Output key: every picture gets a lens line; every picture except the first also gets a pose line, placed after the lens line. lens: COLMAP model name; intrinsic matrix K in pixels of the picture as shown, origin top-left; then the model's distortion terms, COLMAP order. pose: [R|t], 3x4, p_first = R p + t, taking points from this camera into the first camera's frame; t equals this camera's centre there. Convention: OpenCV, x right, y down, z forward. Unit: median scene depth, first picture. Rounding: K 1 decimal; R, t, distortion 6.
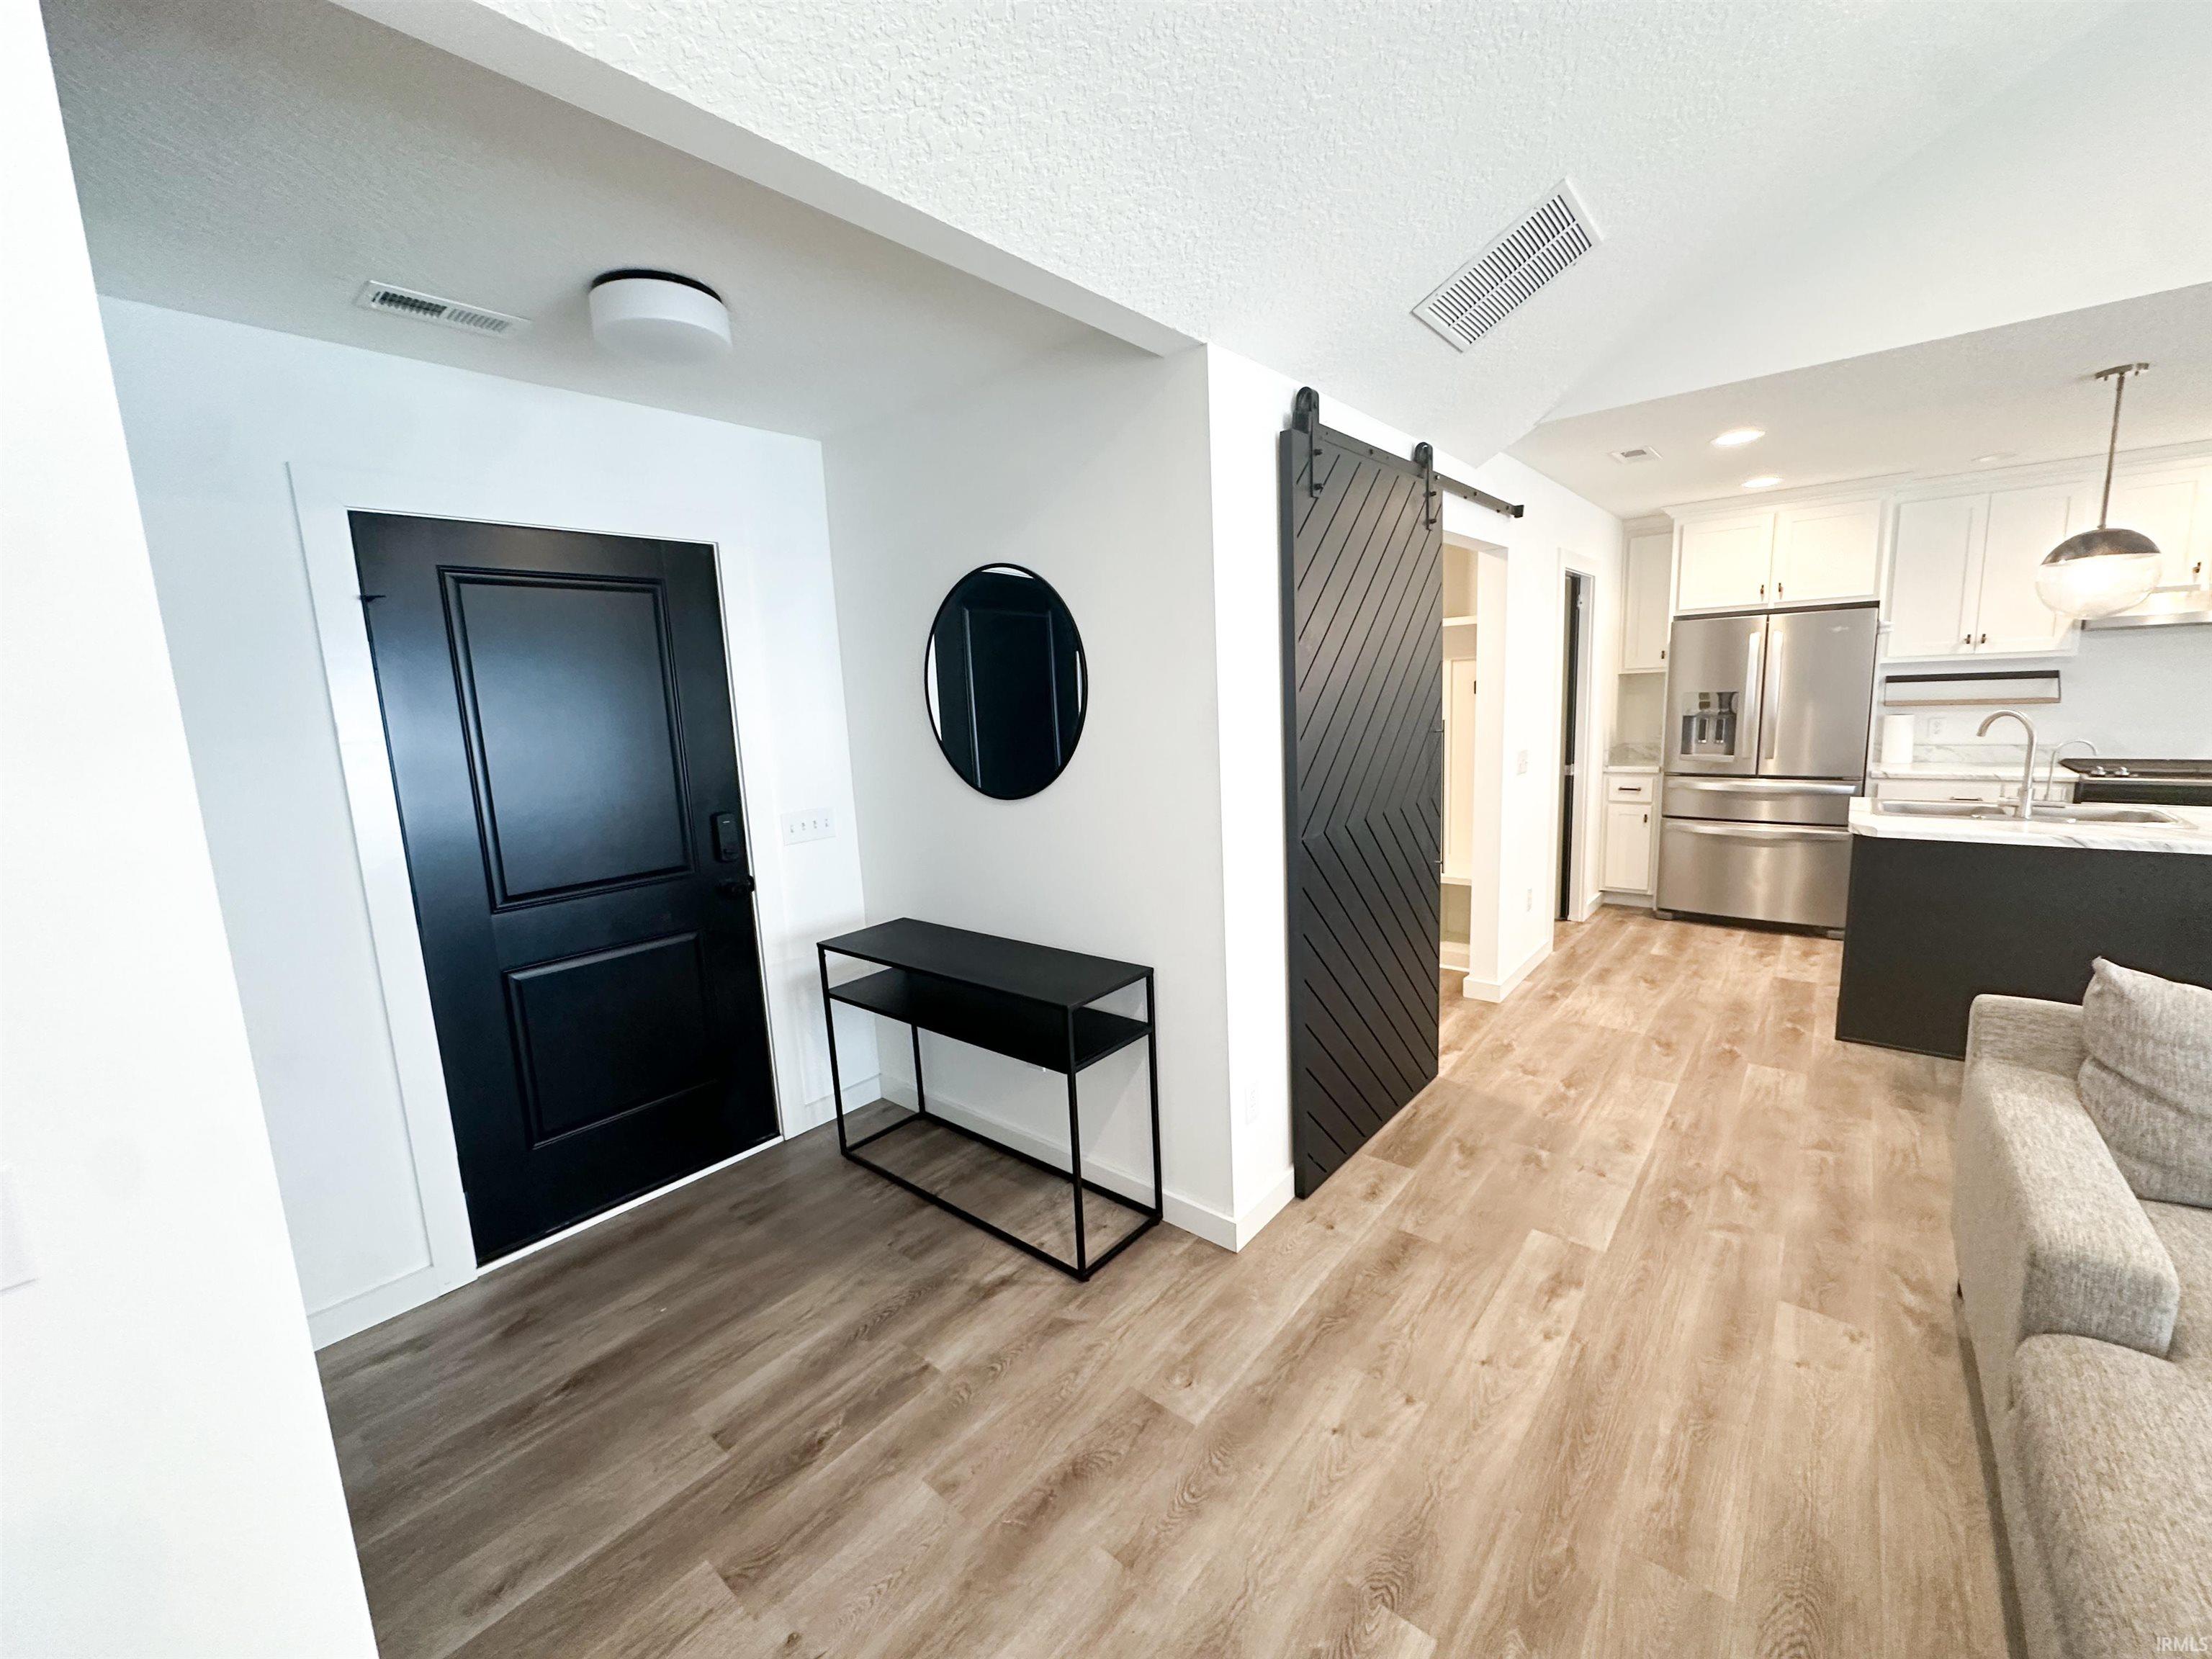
lens RADIAL K [[883.2, 0, 1105.9], [0, 883.2, 828.3], [0, 0, 1]] dist [-0.000001, -0.000214]
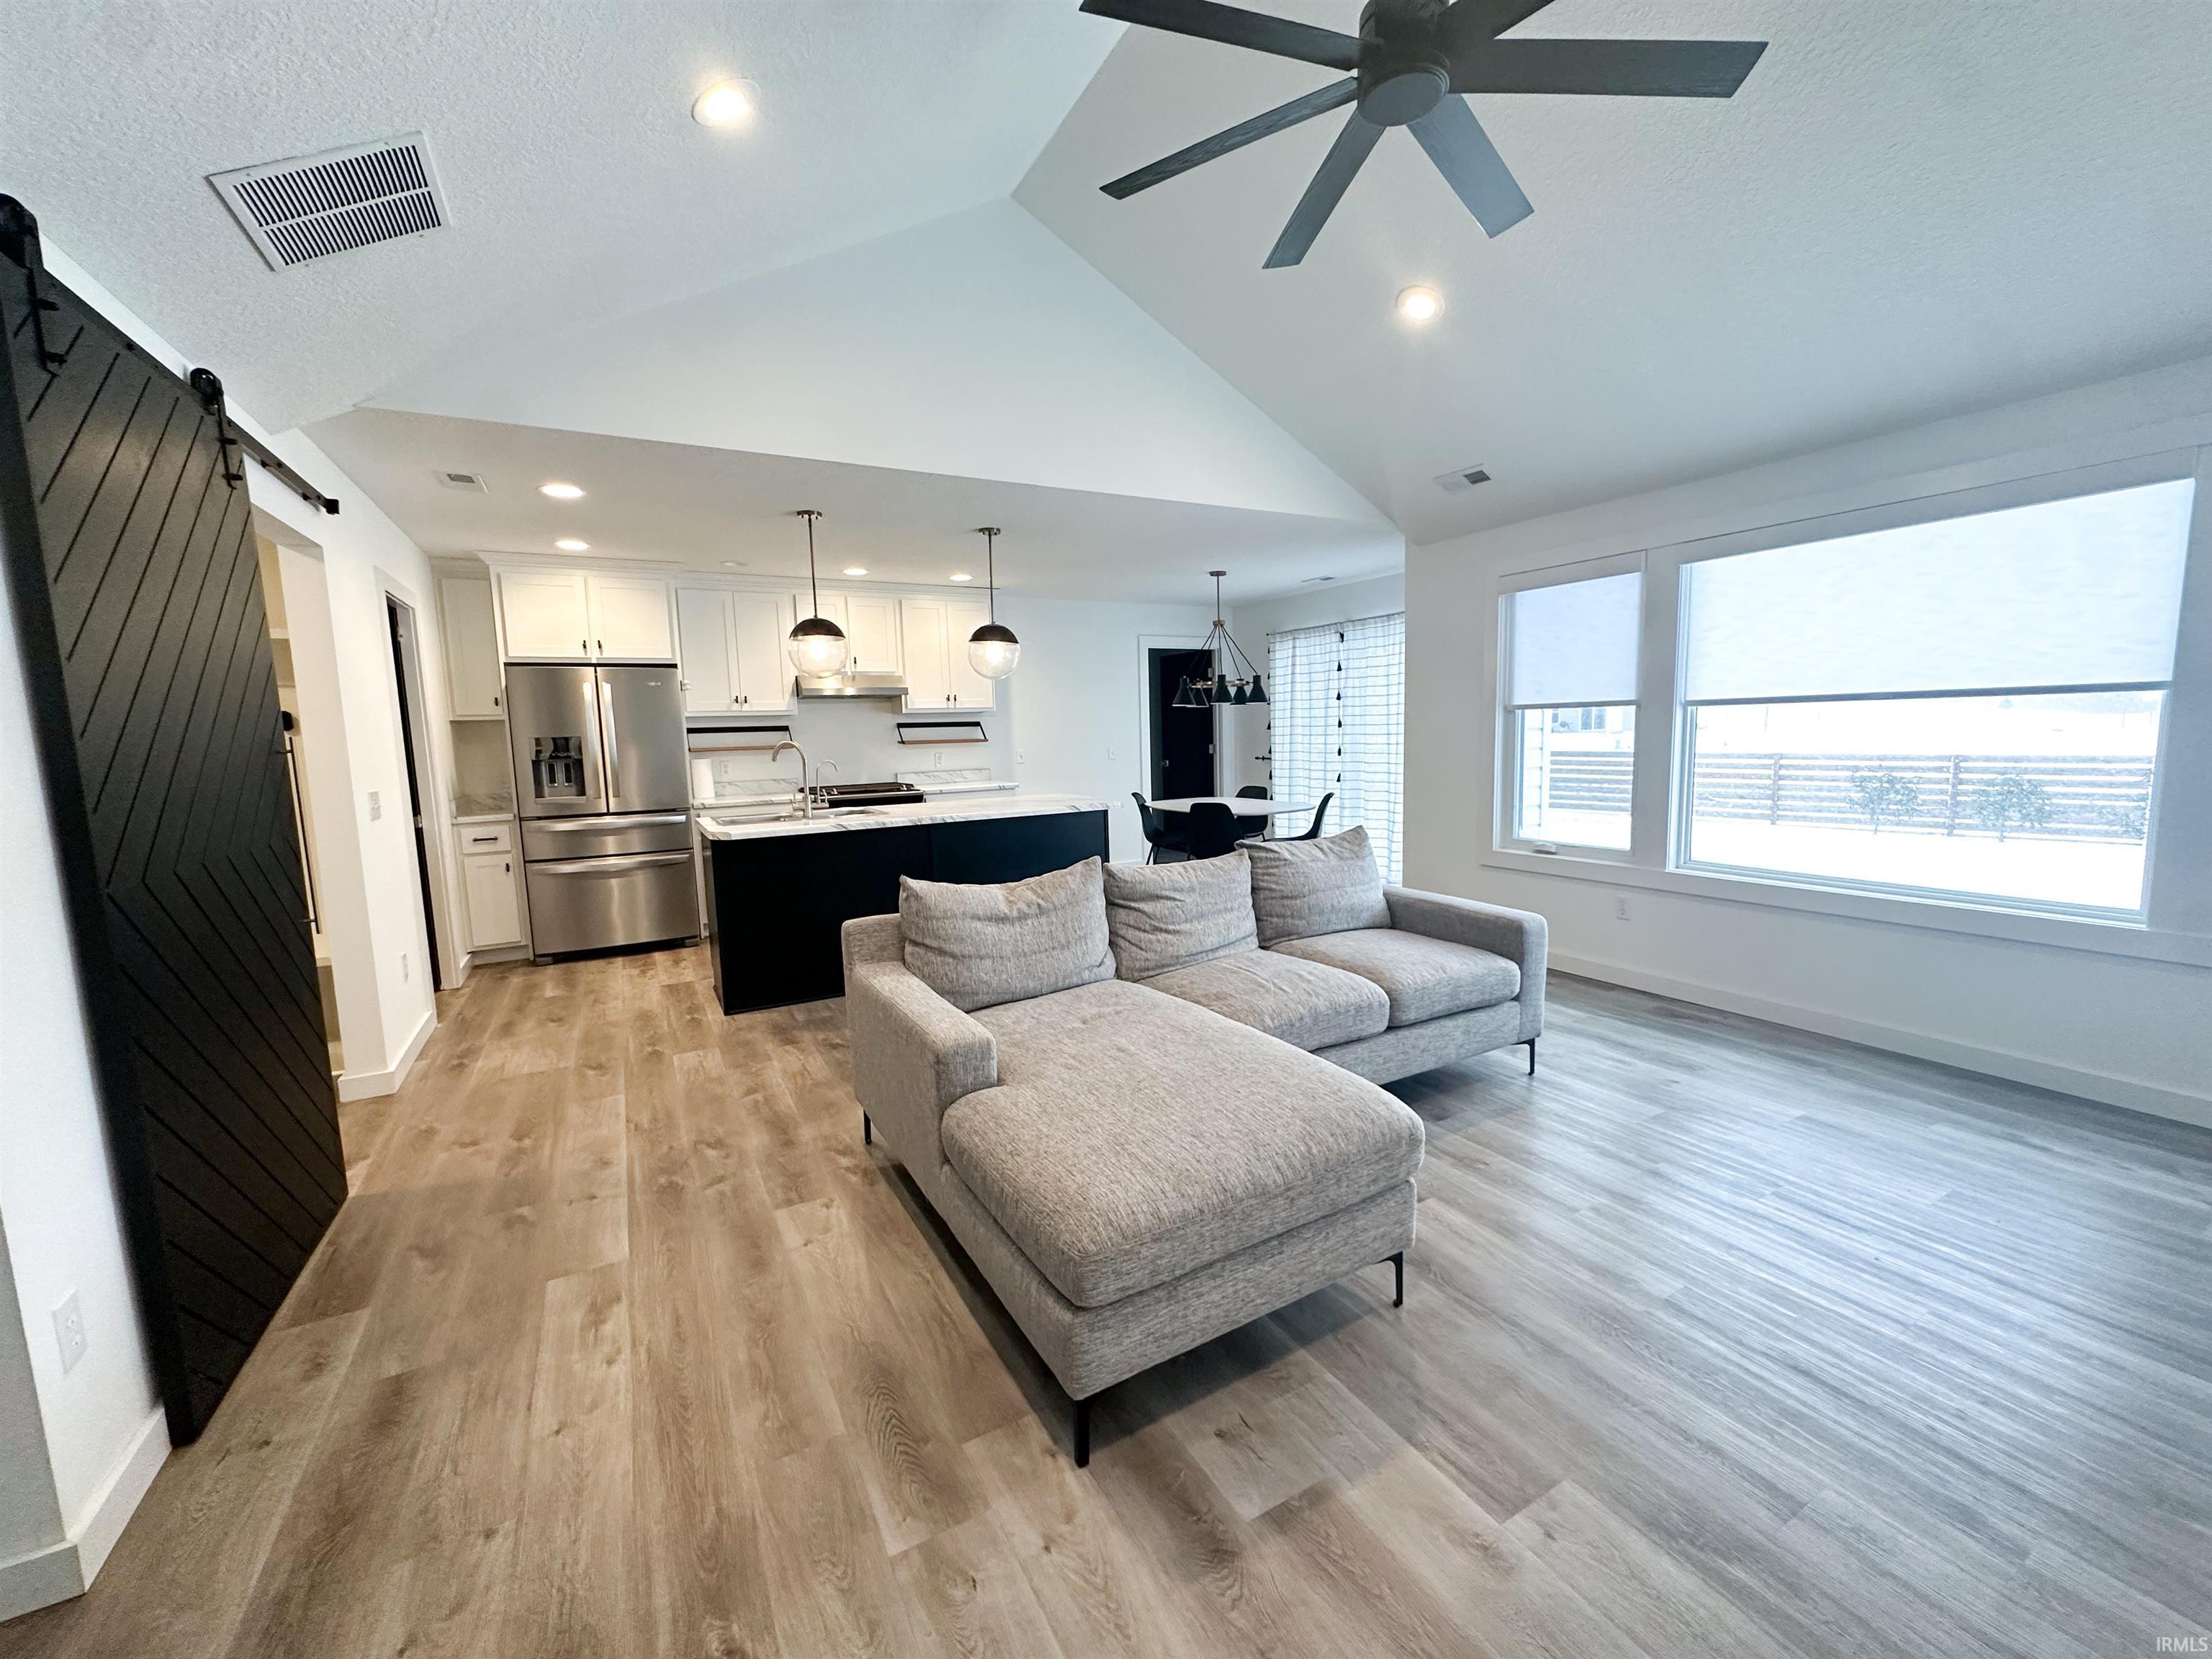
lens RADIAL K [[883.2, 0, 1105.3], [0, 883.2, 828.4], [0, 0, 1]] dist [-0.000001, -0.000214]
pose [[0.355779, -0.072118, 0.931783, -0.090128], [0.156353, 0.987560, 0.016735, 0.053855], [-0.921398, 0.139733, 0.362629, 0.064177]]
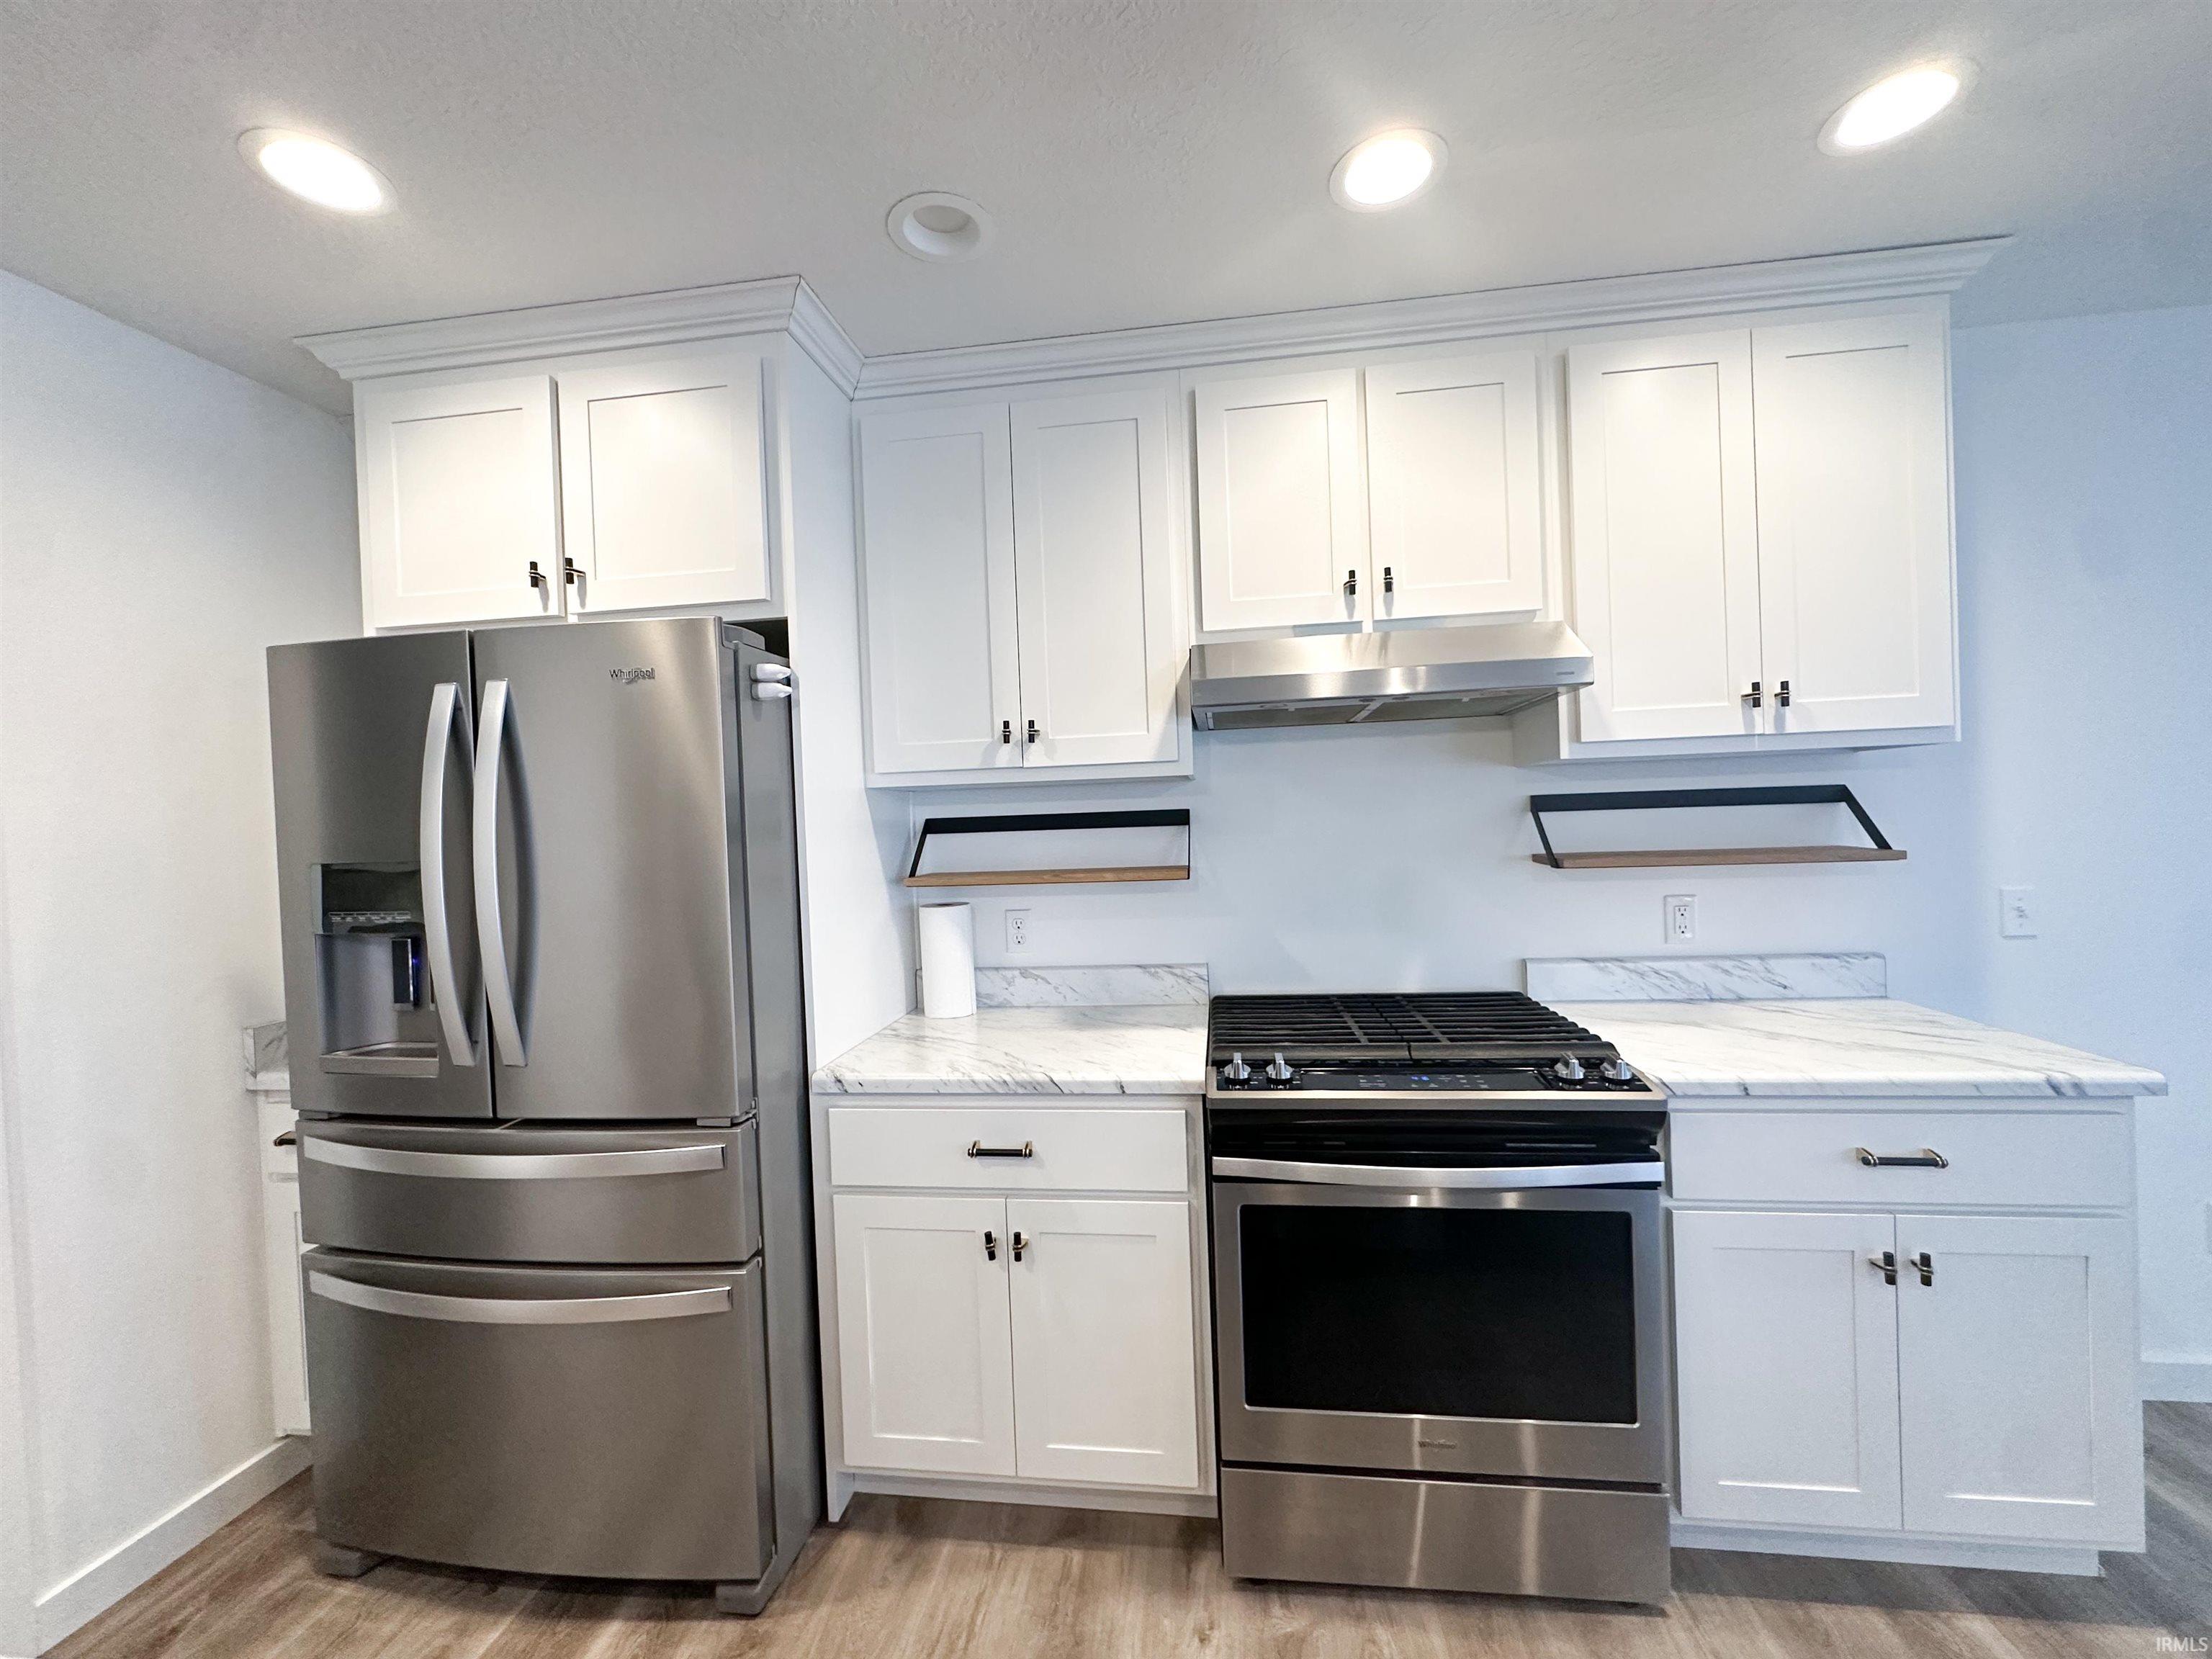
lens RADIAL K [[883.2, 0, 1097.5], [0, 883.2, 830.9], [0, 0, 1]] dist [-0.000001, -0.000214]
pose [[0.842503, 0.007915, 0.538633, 1.099142], [0.082584, 0.986174, -0.143666, -0.144397], [-0.532323, 0.165522, 0.830201, 0.886762]]
